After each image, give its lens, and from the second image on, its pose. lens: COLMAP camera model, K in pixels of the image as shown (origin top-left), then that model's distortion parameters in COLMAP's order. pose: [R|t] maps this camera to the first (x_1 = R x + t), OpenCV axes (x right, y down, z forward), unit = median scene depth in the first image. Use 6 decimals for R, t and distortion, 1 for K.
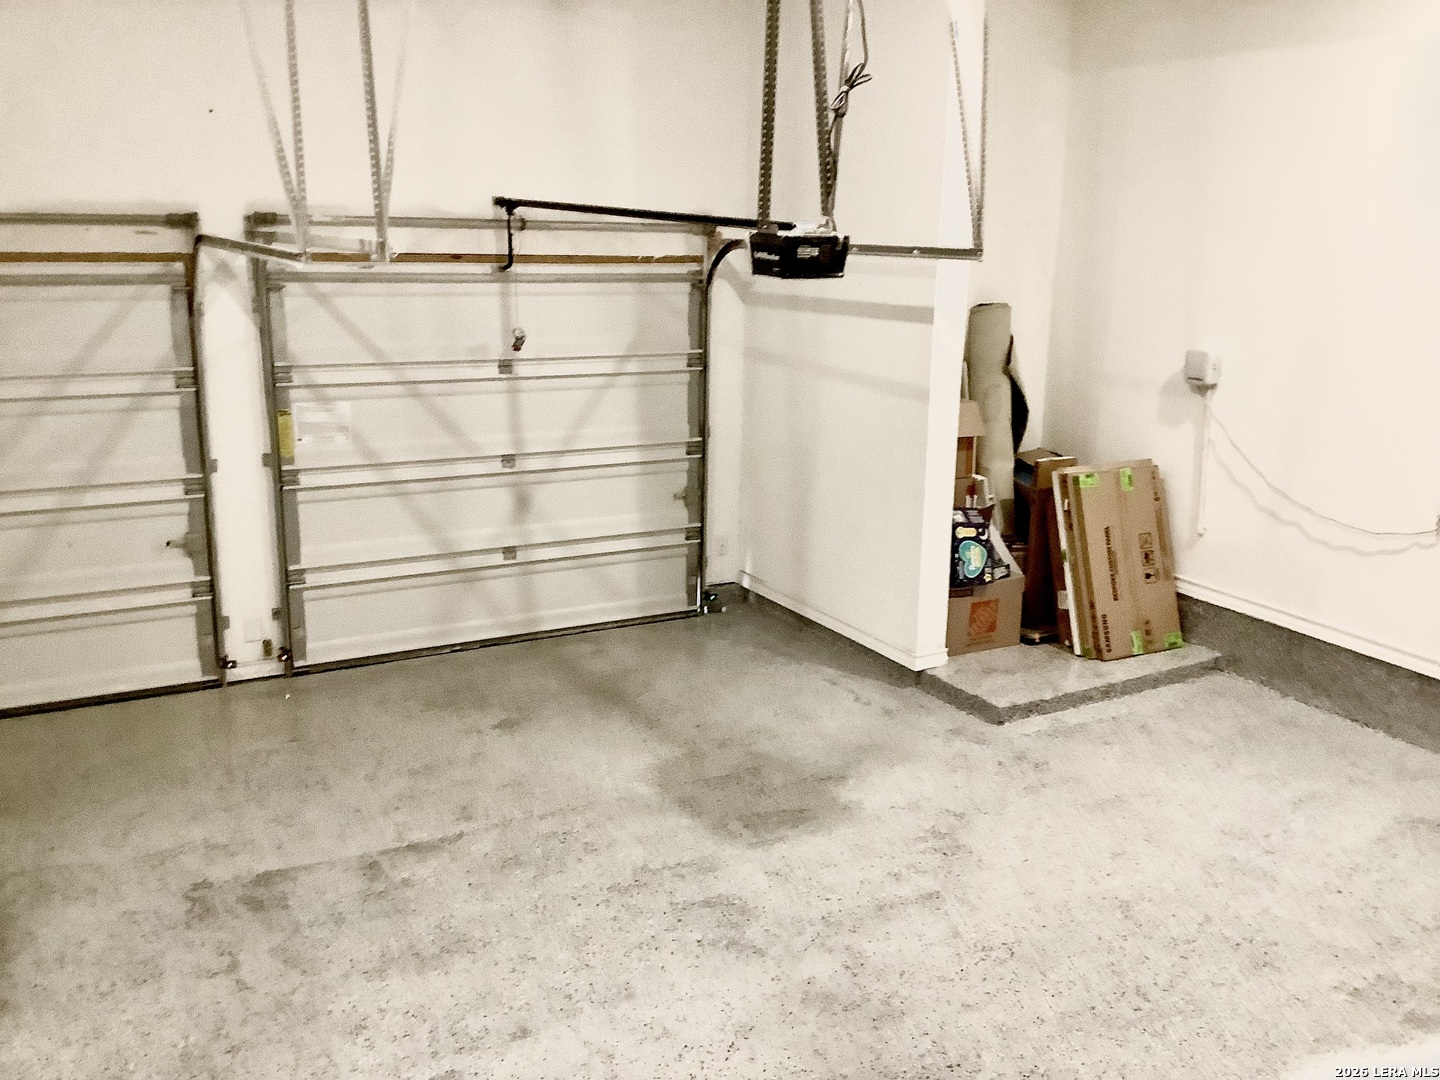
lens RADIAL K [[1294.8, 0, 725.2], [0, 1294.8, 538.4], [0, 0, 1]] dist [0.115851, -0.256891]
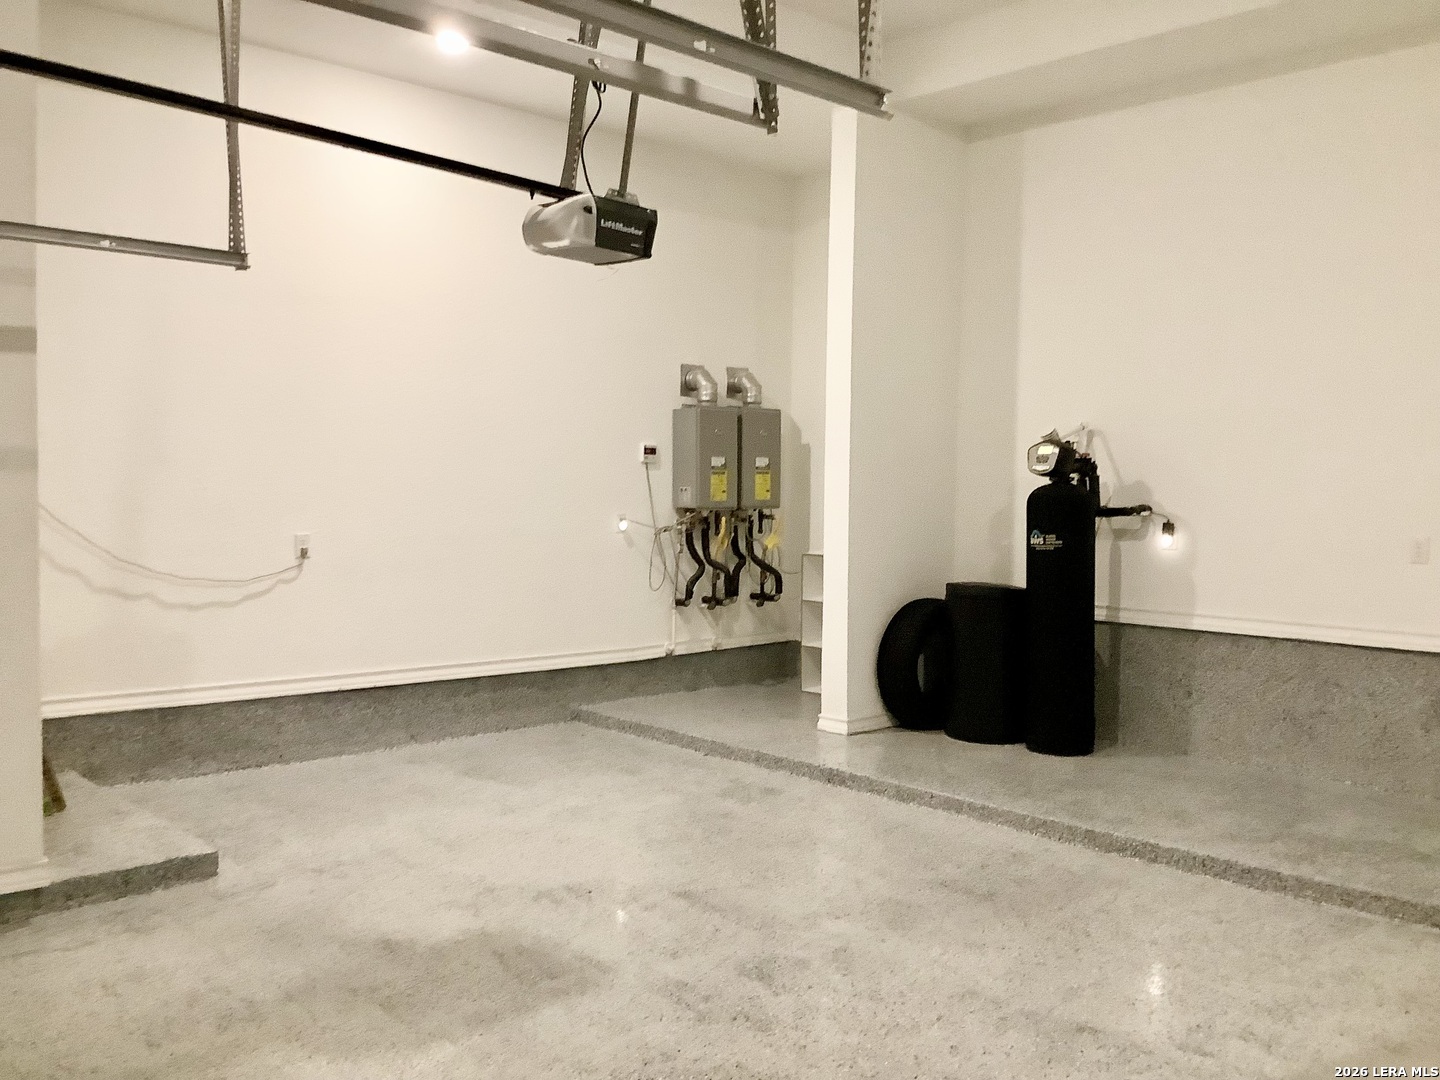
lens RADIAL K [[1294.8, 0, 725.2], [0, 1294.8, 538.4], [0, 0, 1]] dist [0.115851, -0.256891]
pose [[-0.252286, -0.058252, 0.965898, -0.696287], [0.212421, 0.970504, 0.114013, -0.084781], [-0.944050, 0.233940, -0.232470, 0.992518]]
